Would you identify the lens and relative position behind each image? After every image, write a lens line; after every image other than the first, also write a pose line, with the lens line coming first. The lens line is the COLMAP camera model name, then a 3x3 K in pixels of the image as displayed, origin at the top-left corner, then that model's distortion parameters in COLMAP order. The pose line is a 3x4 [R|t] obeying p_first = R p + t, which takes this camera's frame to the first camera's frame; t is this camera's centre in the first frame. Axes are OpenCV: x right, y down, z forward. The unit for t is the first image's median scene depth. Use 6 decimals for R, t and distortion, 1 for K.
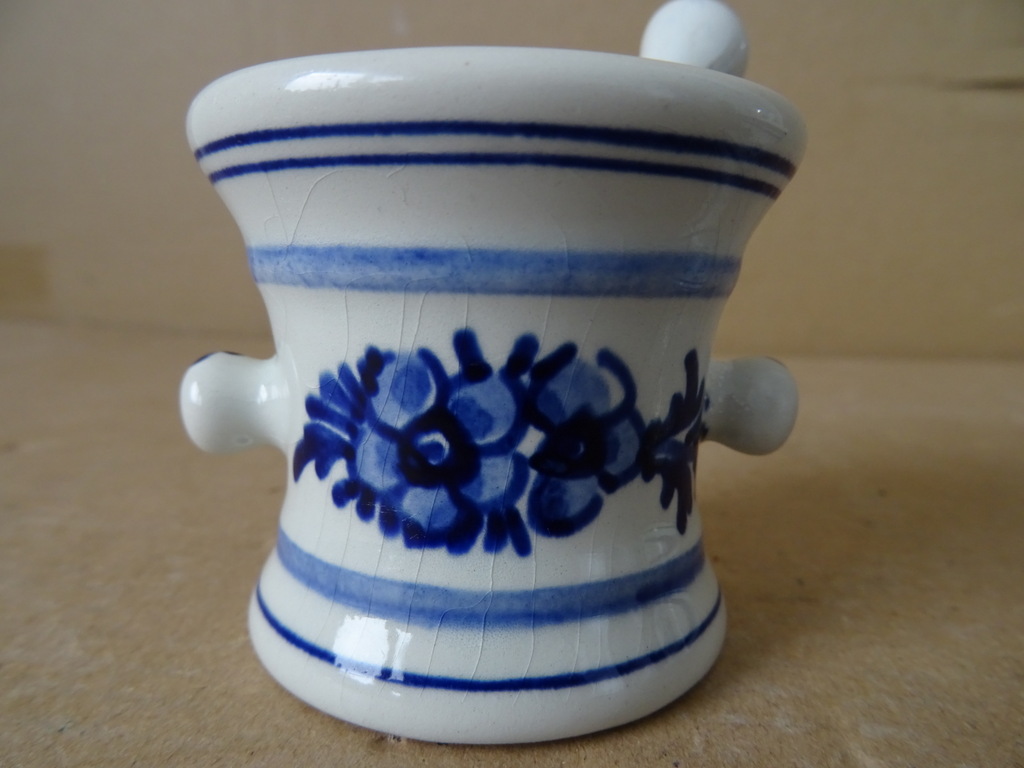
lens RADIAL K [[724.5, 0, 517.1], [0, 724.5, 389.0], [0, 0, 1]] dist [0.017085, -0.043884]
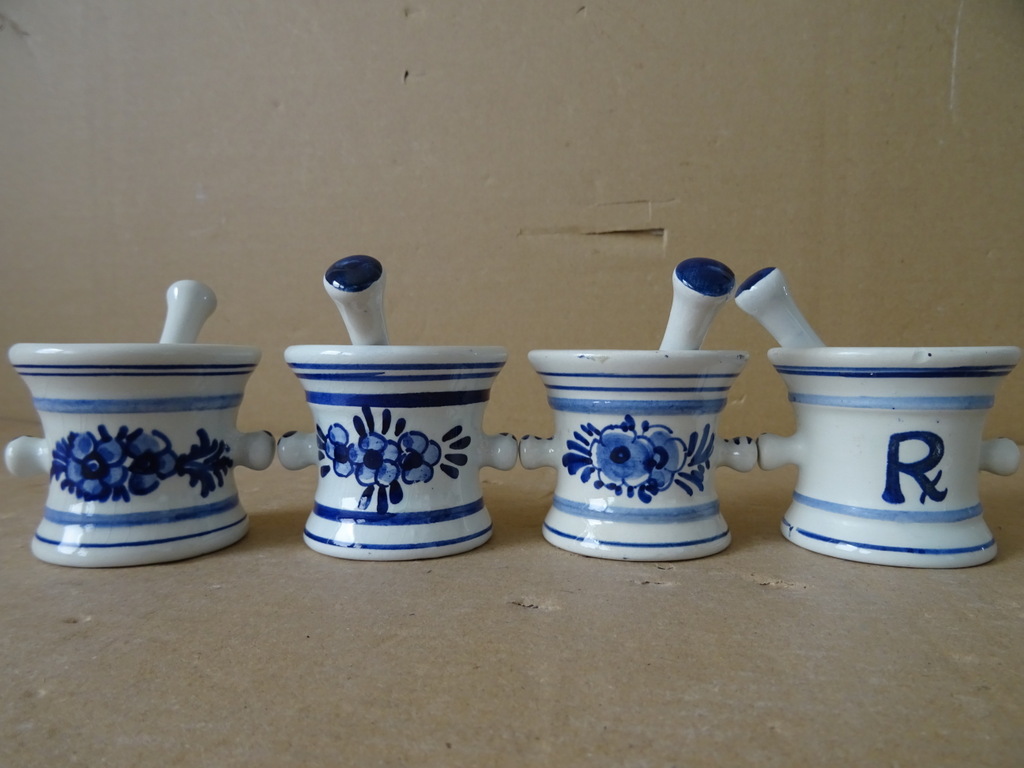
lens RADIAL K [[724.5, 0, 513.4], [0, 724.5, 389.6], [0, 0, 1]] dist [0.017085, -0.043884]
pose [[0.991947, -0.028456, 0.123413, 1.200935], [0.040760, 0.994317, -0.098350, 0.131956], [-0.119913, 0.102588, 0.987470, -2.101695]]
